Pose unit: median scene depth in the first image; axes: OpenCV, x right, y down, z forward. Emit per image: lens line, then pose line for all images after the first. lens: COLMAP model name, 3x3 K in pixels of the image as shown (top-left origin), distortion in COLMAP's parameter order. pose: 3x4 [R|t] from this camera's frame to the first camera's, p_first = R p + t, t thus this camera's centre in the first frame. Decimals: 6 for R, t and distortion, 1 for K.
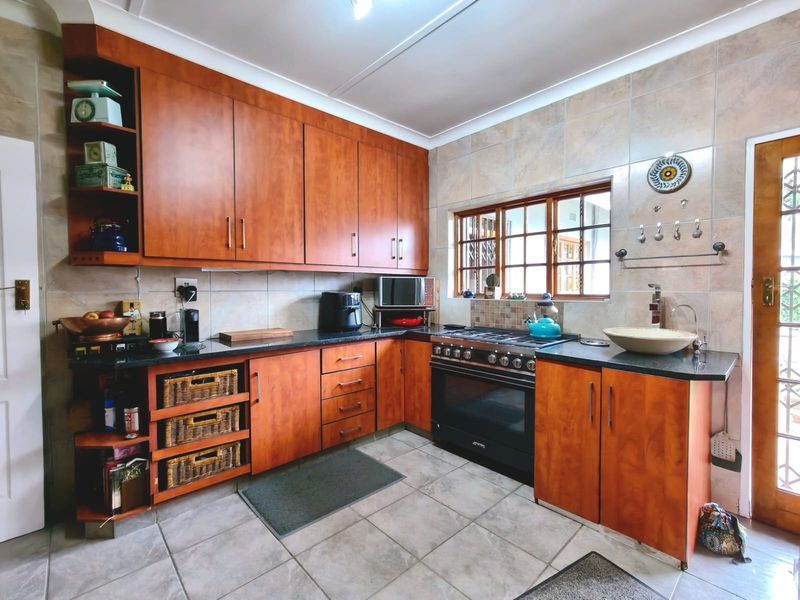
lens RADIAL K [[359.0, 0, 396.2], [0, 359.0, 298.4], [0, 0, 1]] dist [0.004654, -0.000072]
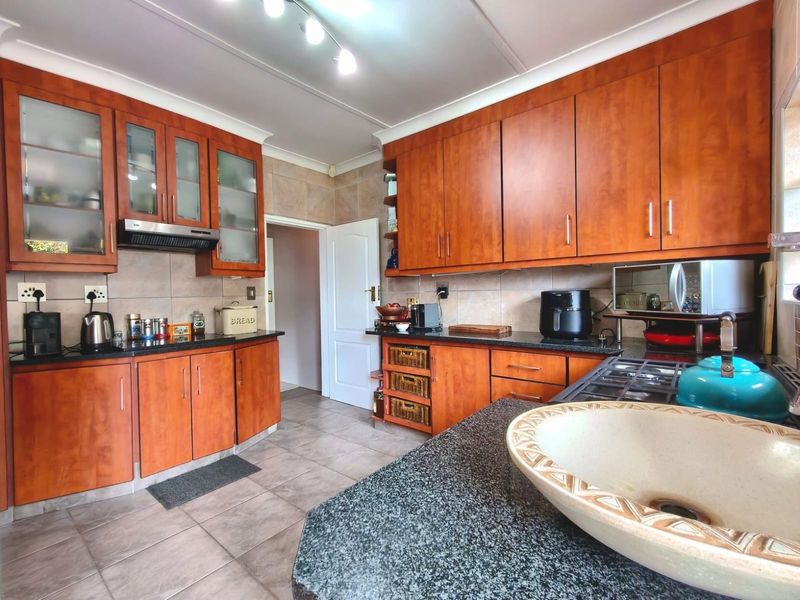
lens RADIAL K [[359.0, 0, 397.6], [0, 359.0, 298.2], [0, 0, 1]] dist [0.004654, -0.000072]
pose [[0.137548, 0.013246, -0.990406, 0.623712], [-0.012181, 0.999858, 0.011680, -0.005504], [0.990420, 0.010457, 0.137690, 0.532051]]
